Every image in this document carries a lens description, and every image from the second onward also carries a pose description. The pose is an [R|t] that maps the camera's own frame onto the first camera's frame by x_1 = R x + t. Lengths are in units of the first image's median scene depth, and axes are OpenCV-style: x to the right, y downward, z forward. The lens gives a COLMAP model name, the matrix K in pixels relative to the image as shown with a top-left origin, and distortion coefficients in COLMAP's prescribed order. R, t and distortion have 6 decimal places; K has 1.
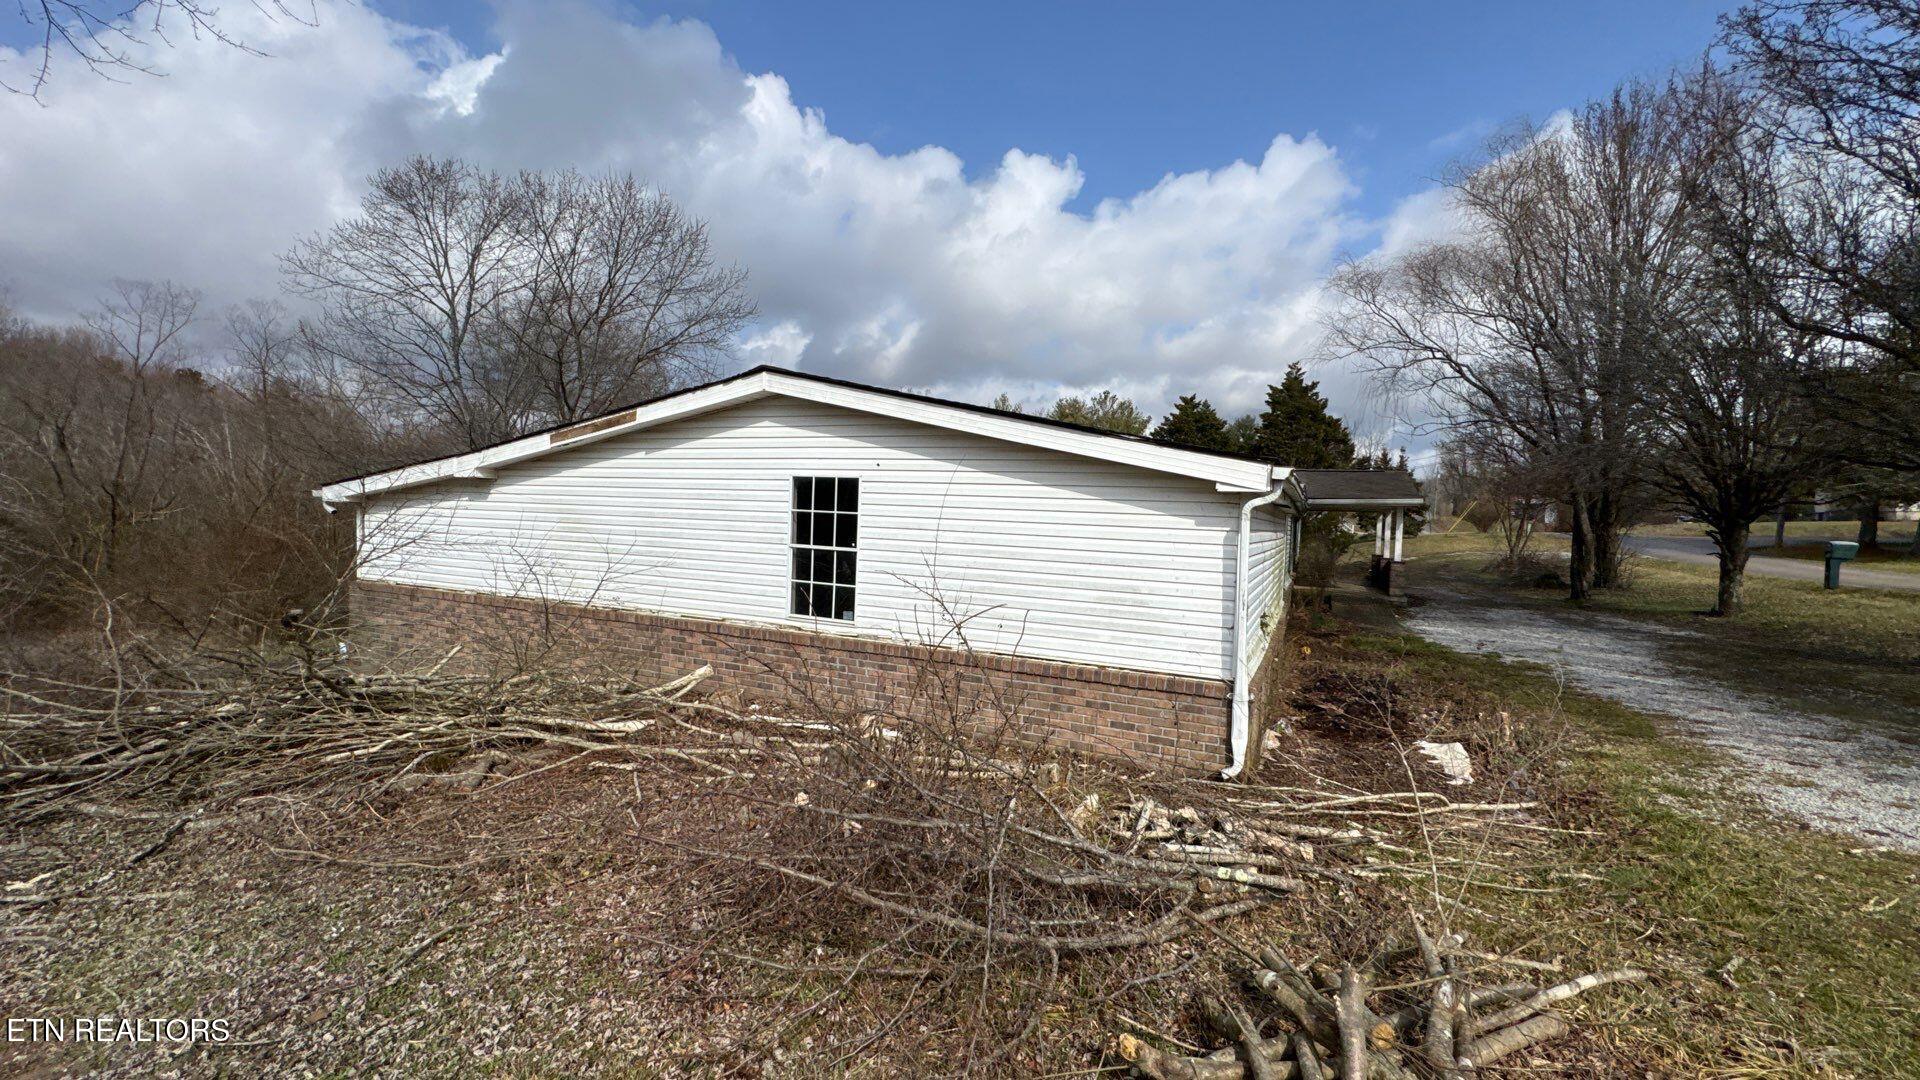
lens RADIAL K [[764.1, 0, 958.2], [0, 764.1, 534.7], [0, 0, 1]] dist [-0.003095, 0.000177]
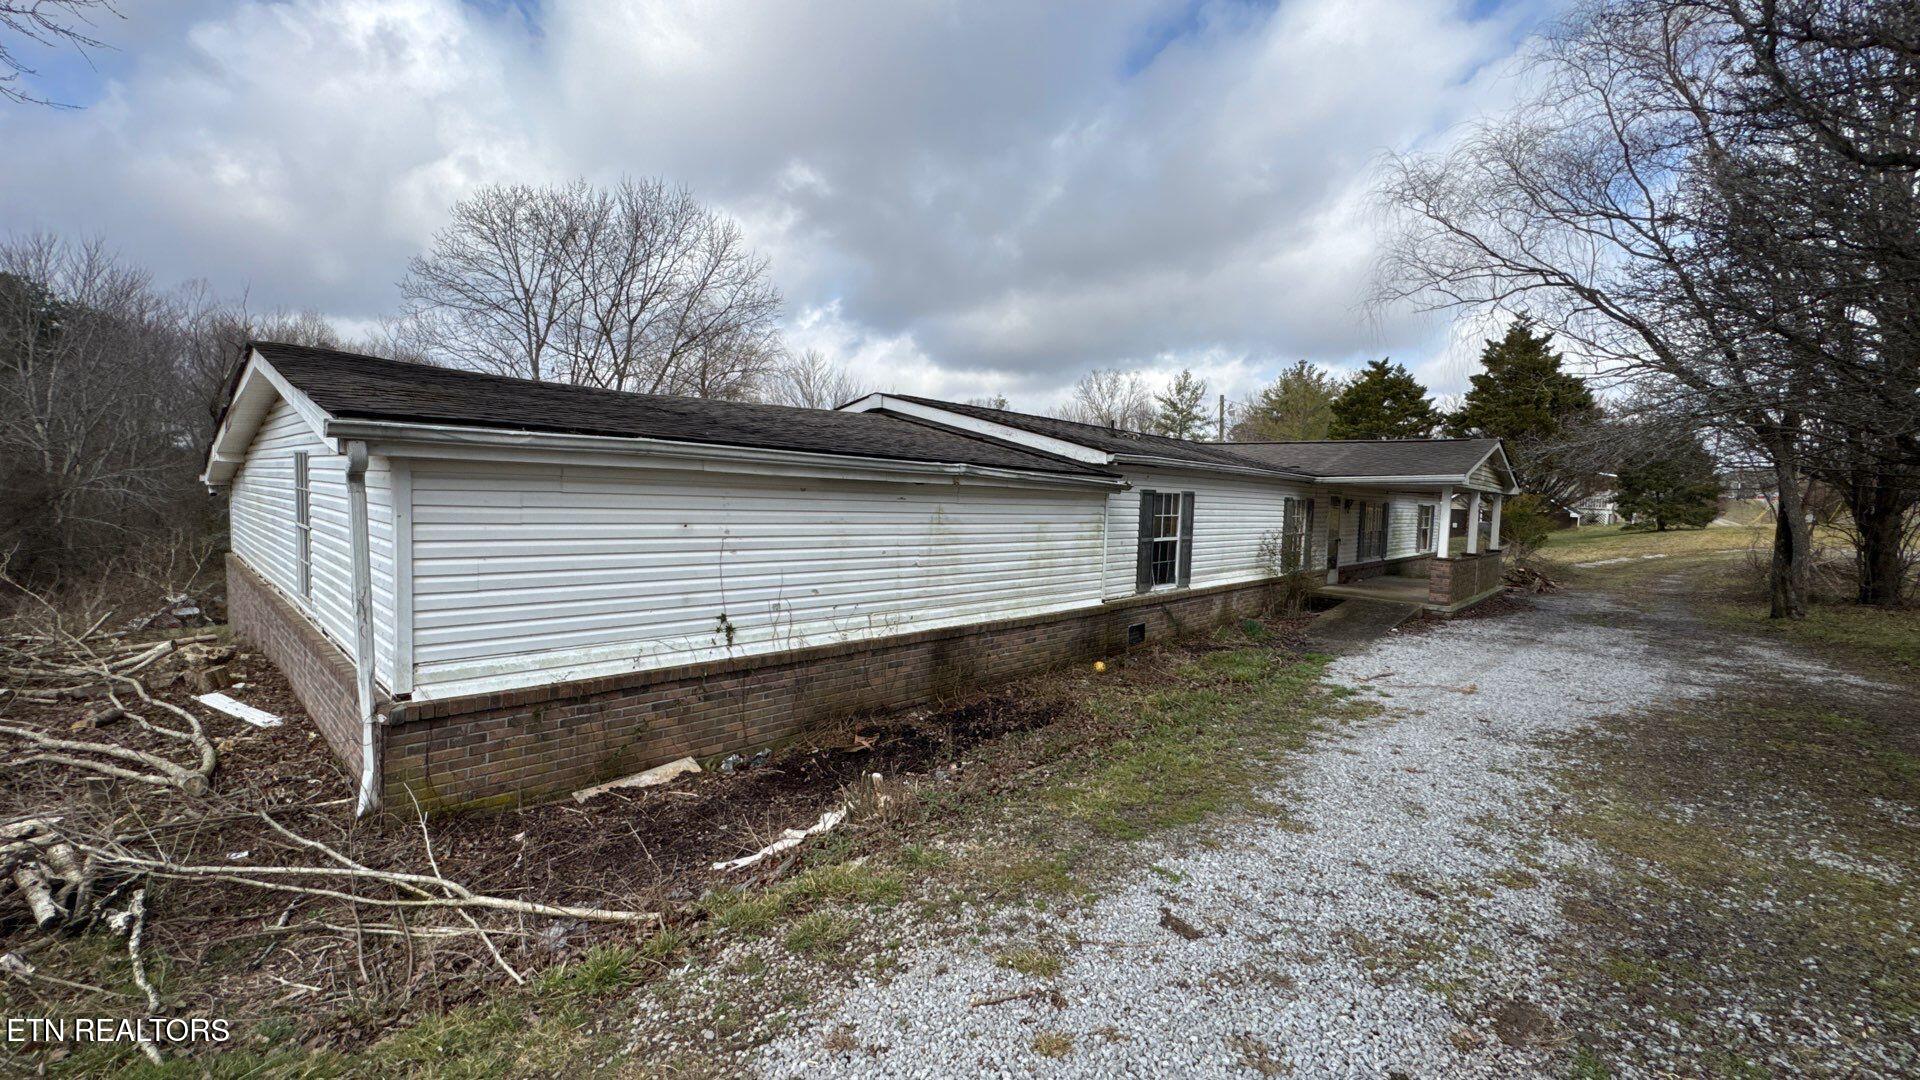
lens RADIAL K [[764.1, 0, 963.7], [0, 764.1, 545.2], [0, 0, 1]] dist [-0.003095, 0.000177]
pose [[0.951988, 0.014883, -0.305773, 0.136626], [-0.005952, 0.999529, 0.030119, 0.001086], [0.306077, -0.026853, 0.951628, 0.051303]]
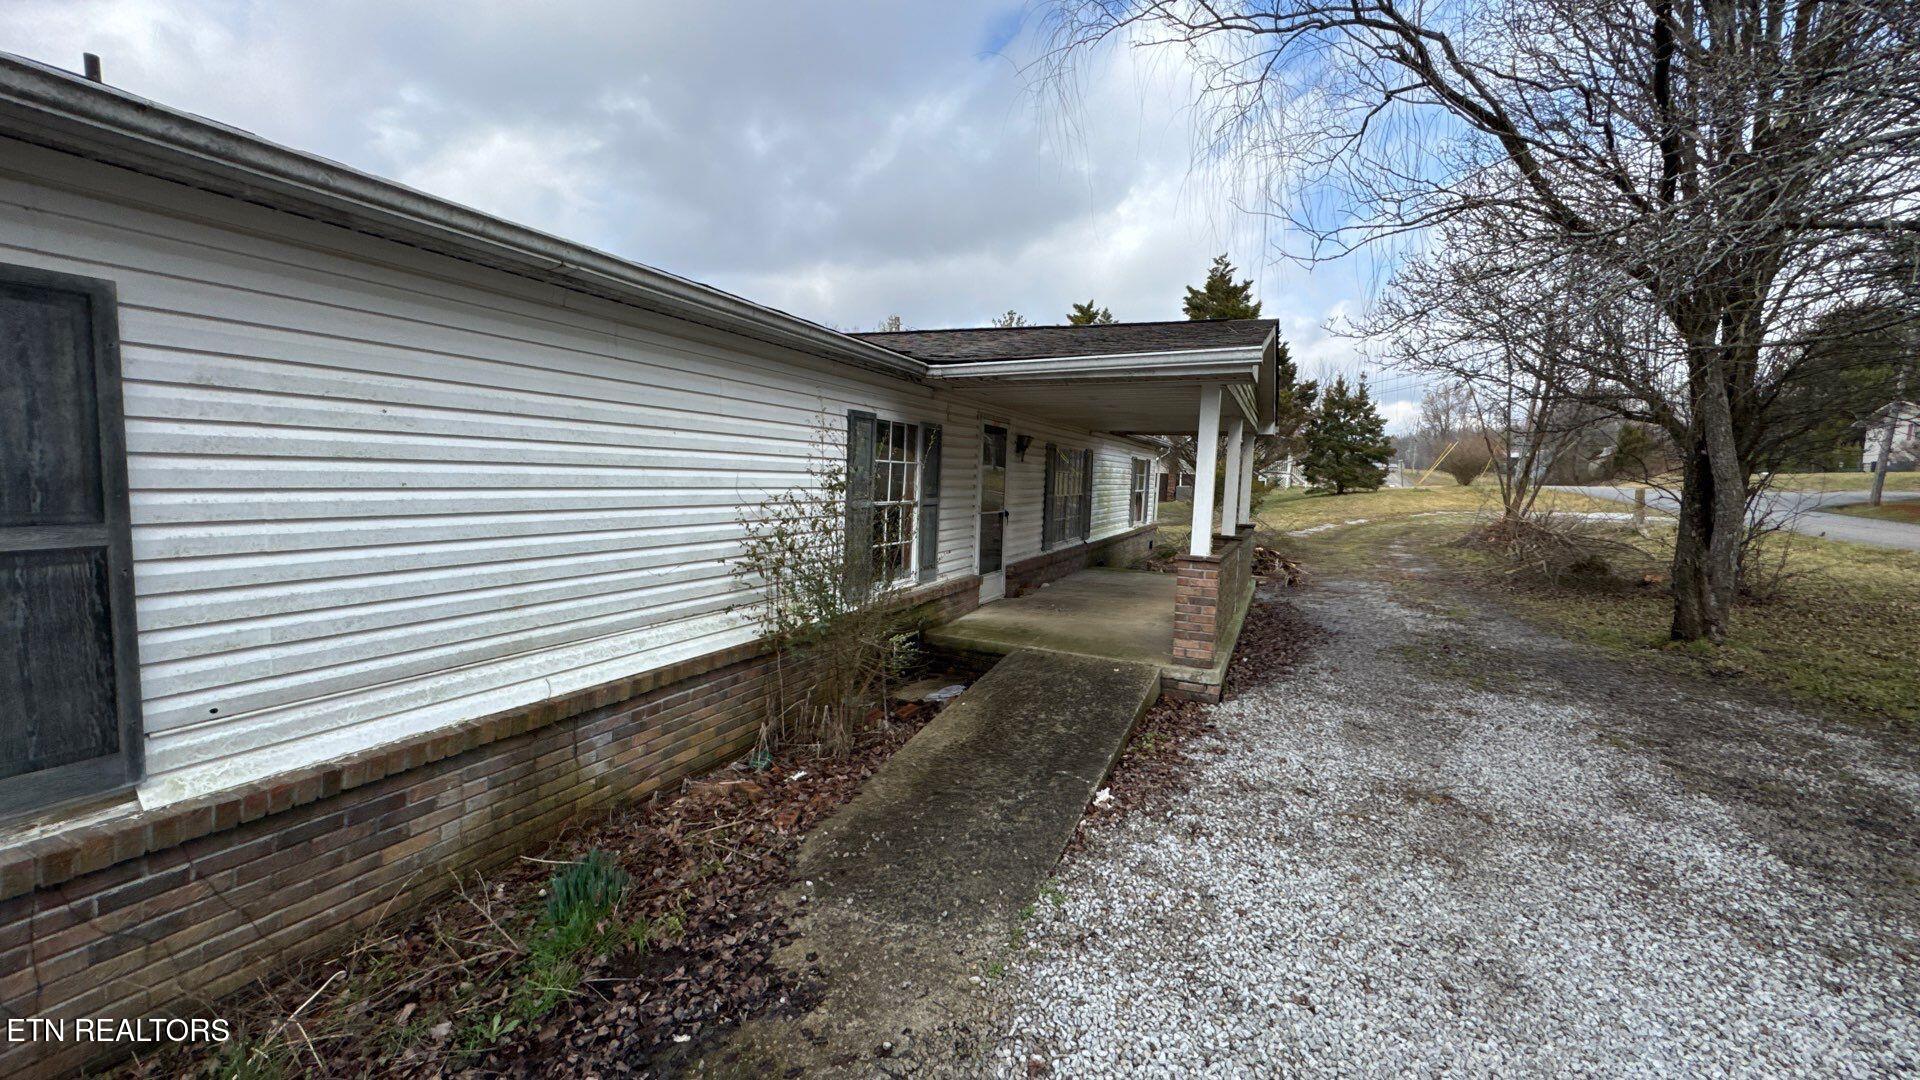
lens RADIAL K [[764.1, 0, 958.3], [0, 764.1, 543.8], [0, 0, 1]] dist [-0.003095, 0.000177]
pose [[0.999839, -0.002010, 0.017836, 0.179737], [0.000785, 0.997654, 0.068454, 0.002917], [-0.017931, -0.068429, 0.997495, 0.260064]]
